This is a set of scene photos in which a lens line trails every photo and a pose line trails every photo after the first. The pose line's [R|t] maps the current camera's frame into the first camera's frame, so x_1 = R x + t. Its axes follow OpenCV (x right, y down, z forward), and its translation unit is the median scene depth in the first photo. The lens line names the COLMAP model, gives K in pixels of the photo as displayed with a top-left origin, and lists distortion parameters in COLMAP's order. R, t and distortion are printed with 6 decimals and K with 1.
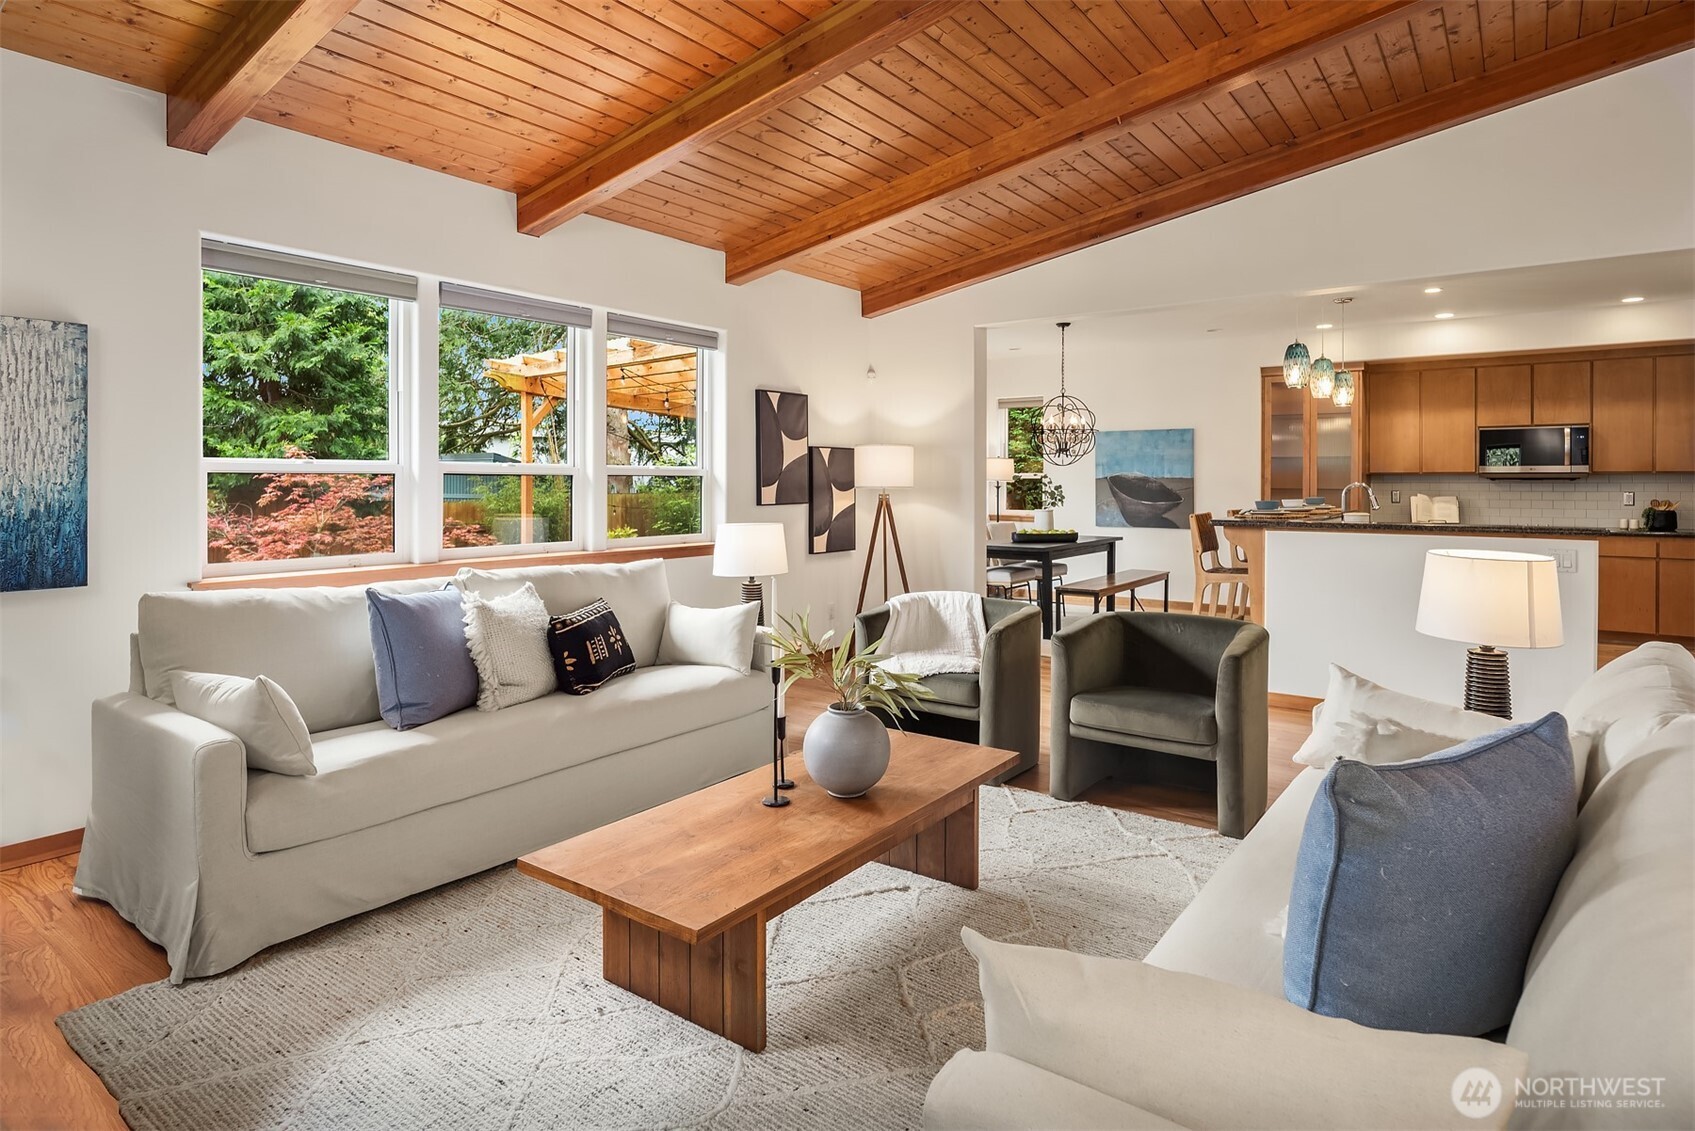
lens RADIAL K [[933.6, 0, 804.1], [0, 933.6, 490.7], [0, 0, 1]] dist [-0.005262, 0.001539]
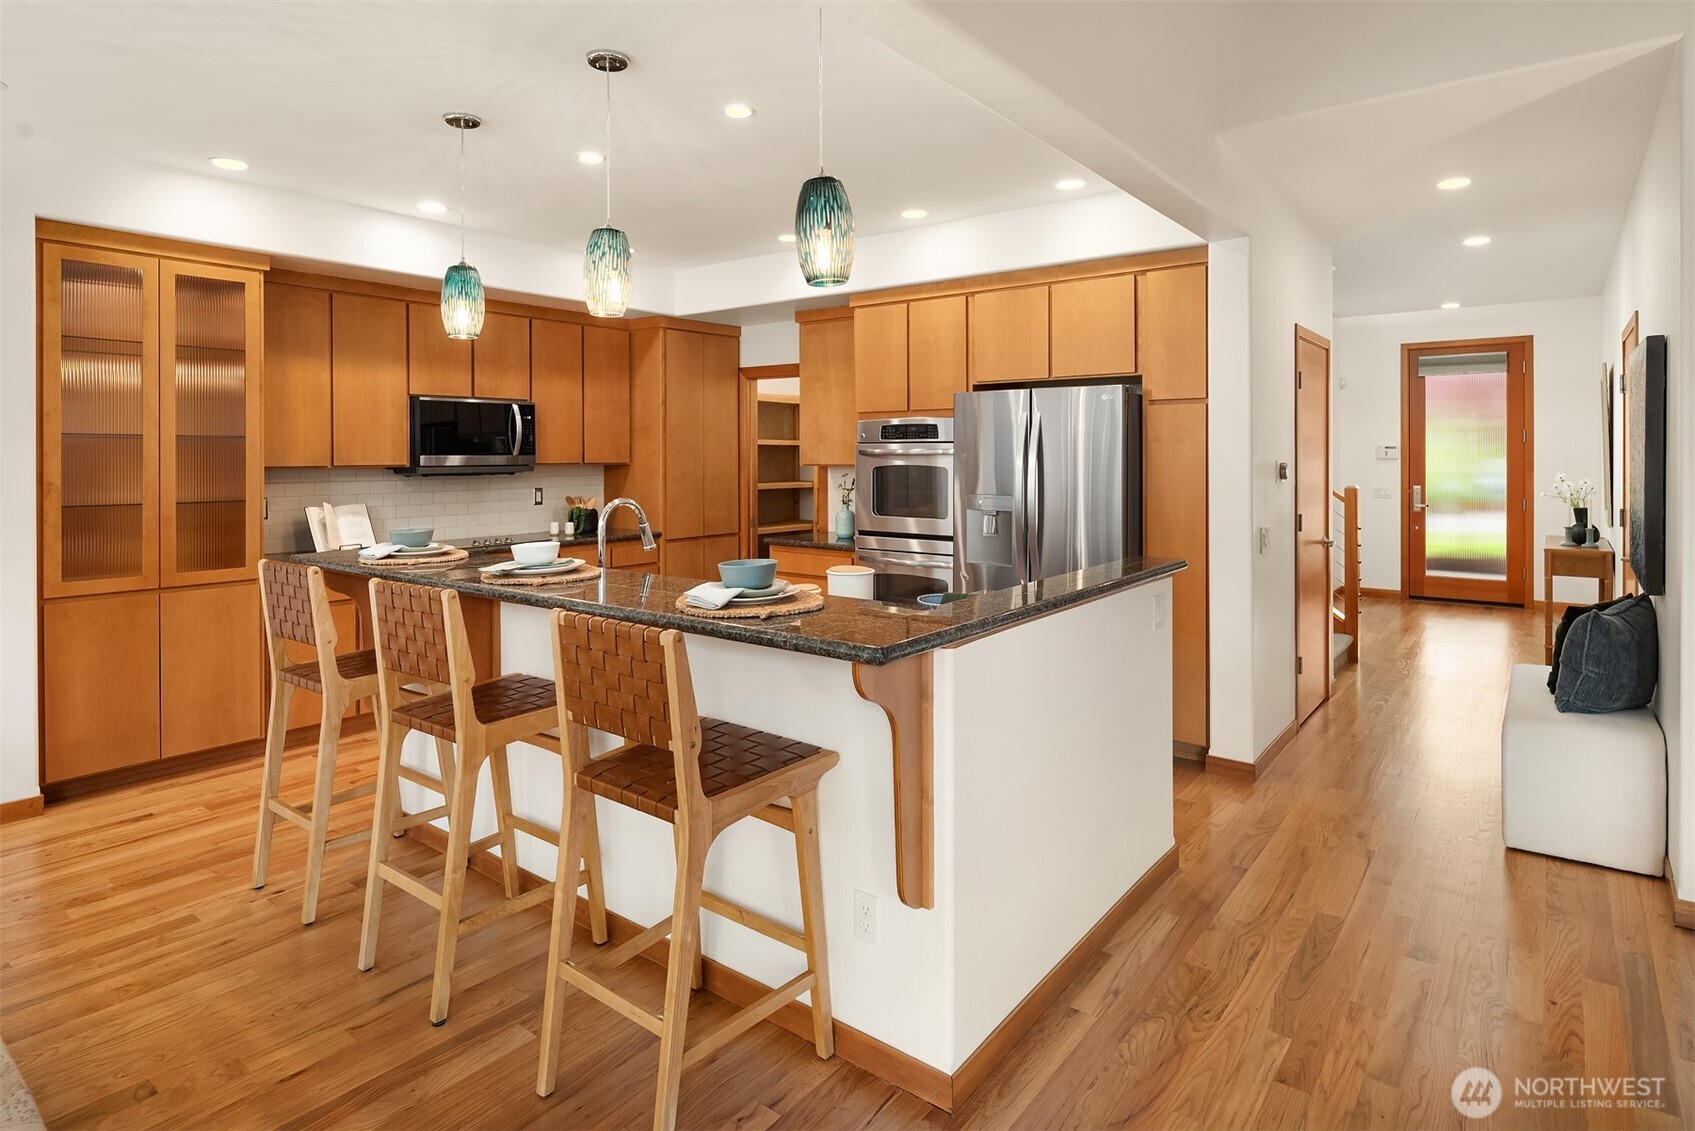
lens RADIAL K [[933.6, 0, 831.7], [0, 933.6, 453.0], [0, 0, 1]] dist [-0.005262, 0.001539]
pose [[0.005559, -0.000446, 0.999984, 0.078767], [0.009674, 0.999953, 0.000392, -0.024676], [-0.999938, 0.009672, 0.005563, 0.680880]]
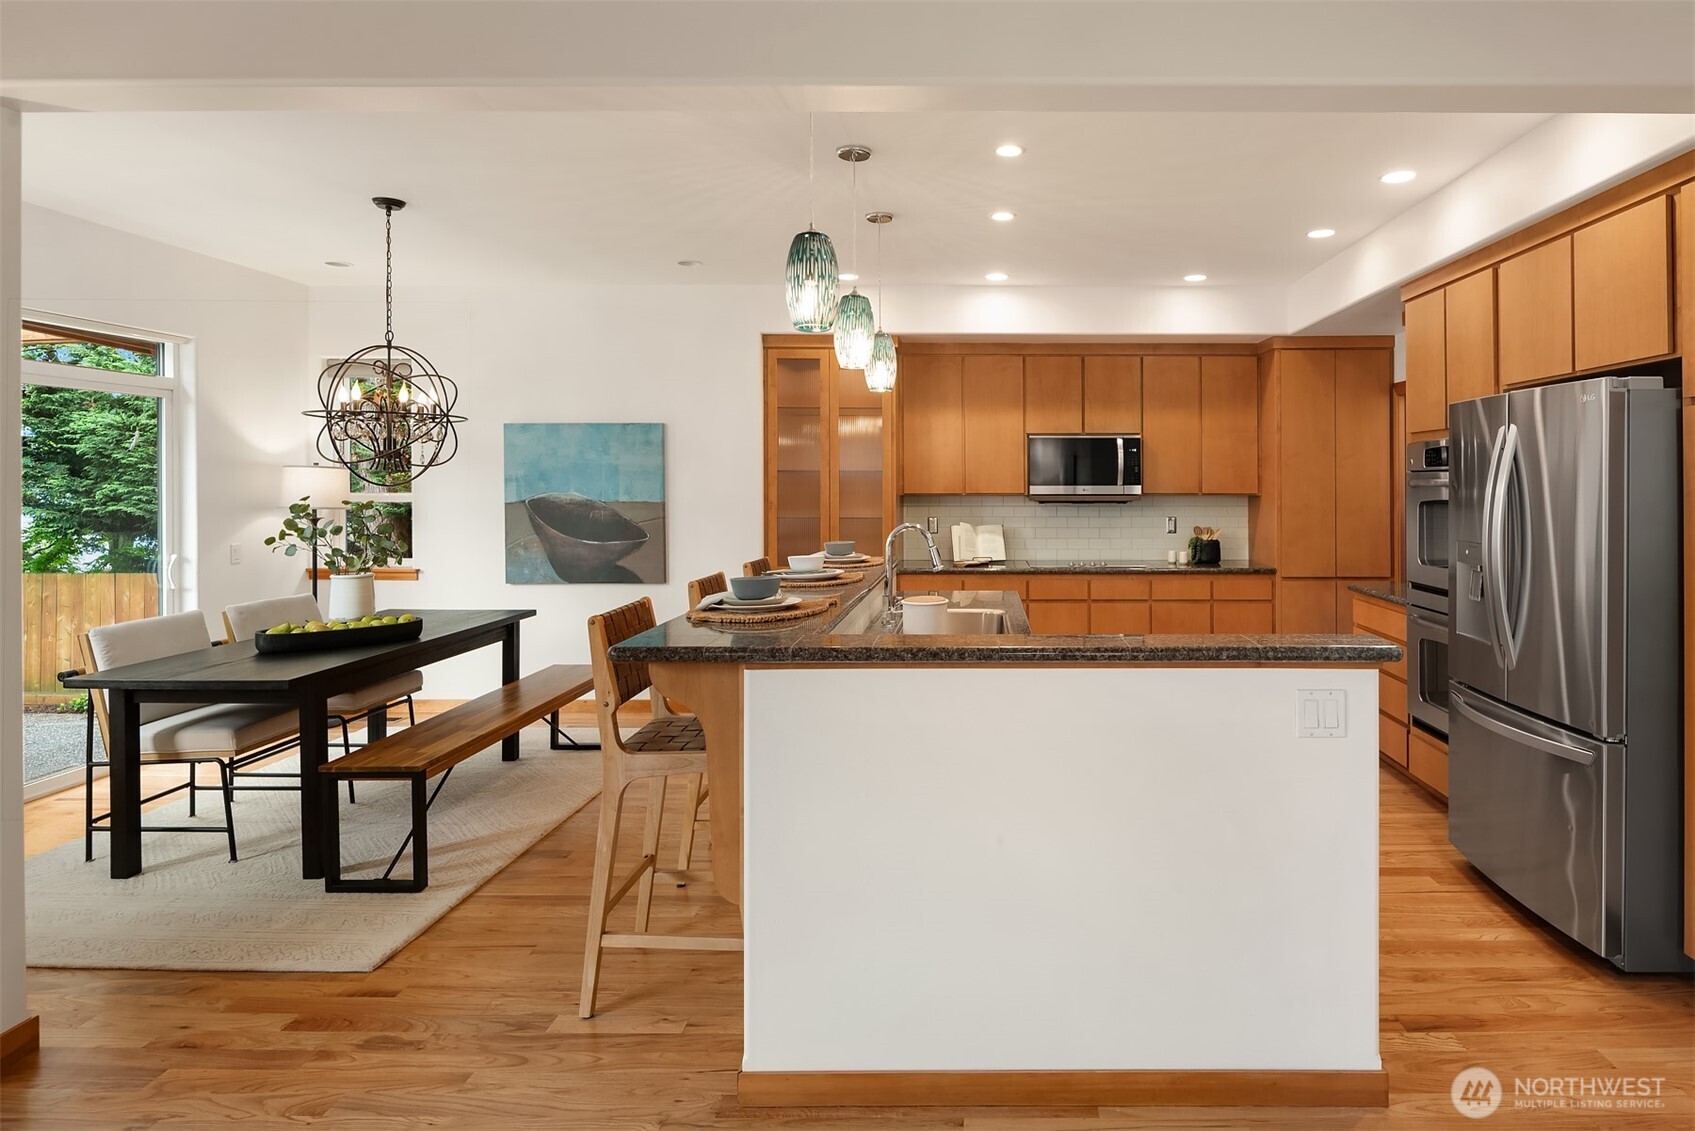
lens RADIAL K [[933.6, 0, 969.5], [0, 933.6, 488.7], [0, 0, 1]] dist [-0.005262, 0.001539]
pose [[0.793819, -0.004983, 0.608133, 0.215264], [0.006503, 0.999979, -0.000294, -0.023004], [-0.608119, 0.004187, 0.793835, 0.408797]]
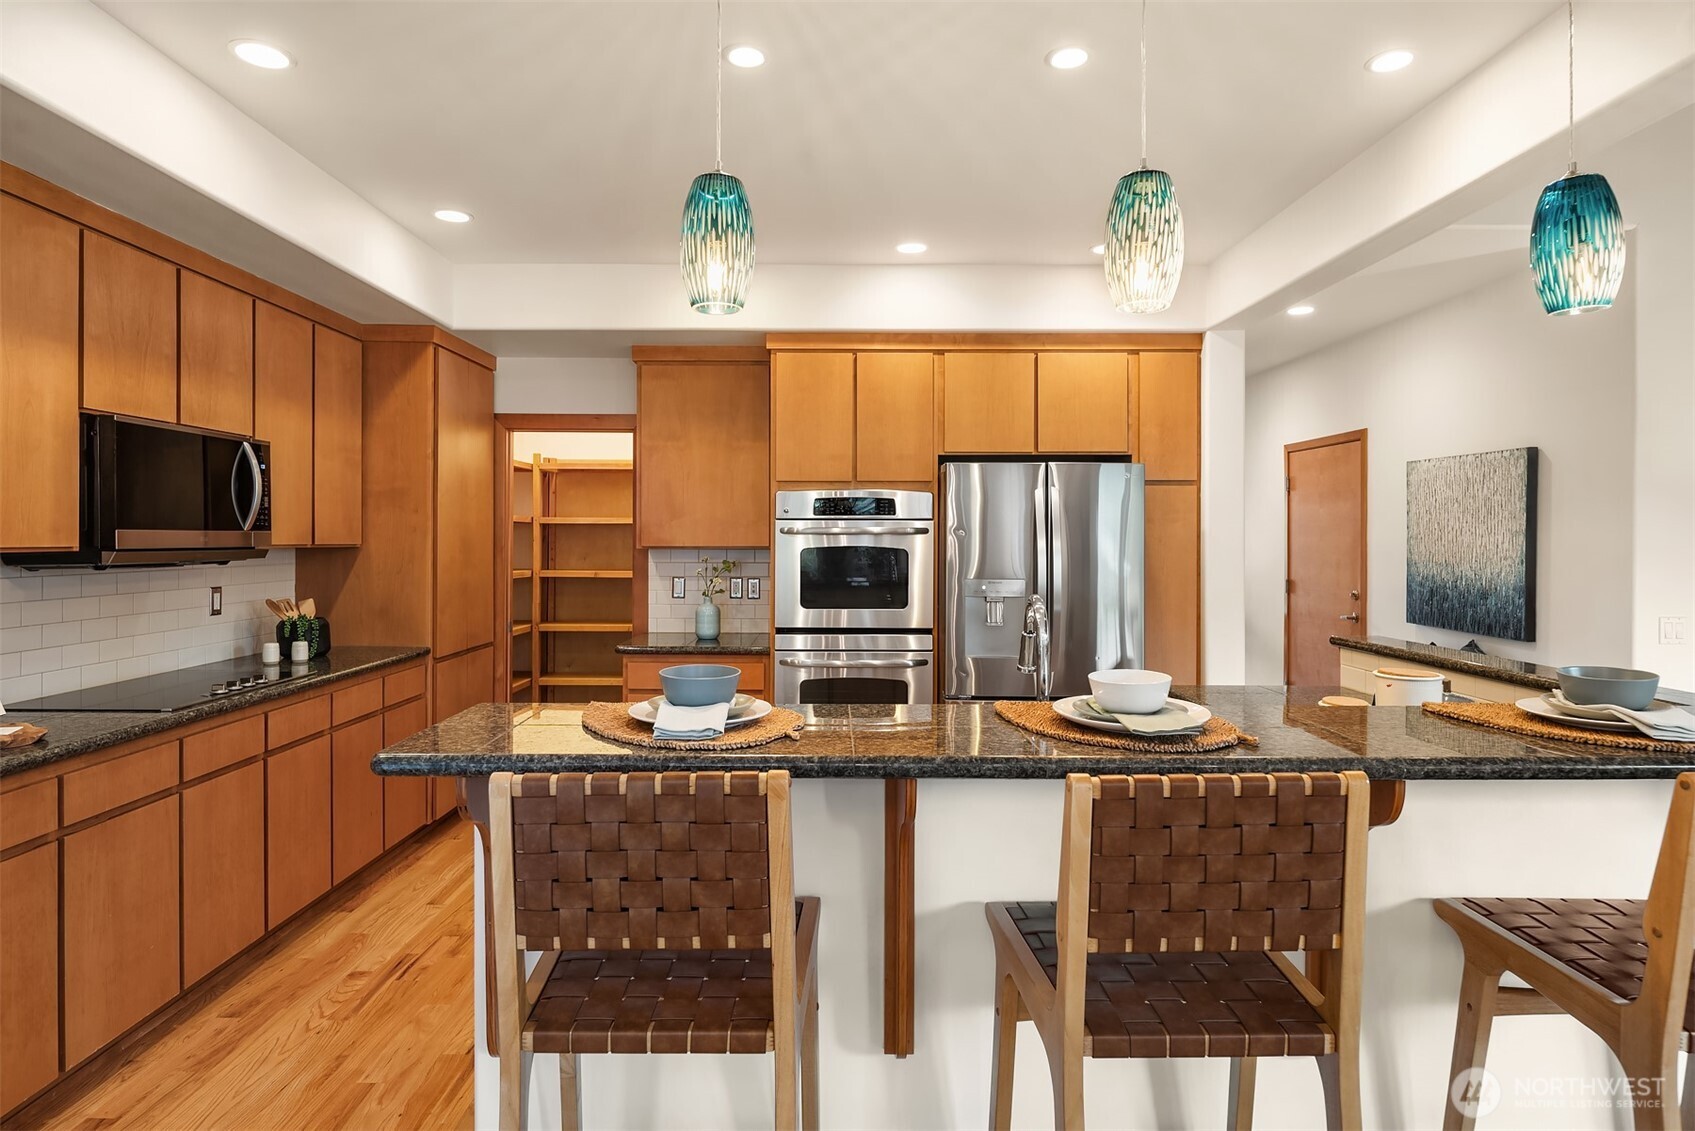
lens RADIAL K [[933.6, 0, 845.9], [0, 933.6, 549.2], [0, 0, 1]] dist [-0.005262, 0.001539]
pose [[-0.622575, -0.011626, 0.782474, 0.290905], [0.002622, 0.999853, 0.016941, -0.023168], [-0.782556, 0.012599, -0.622453, 0.956150]]
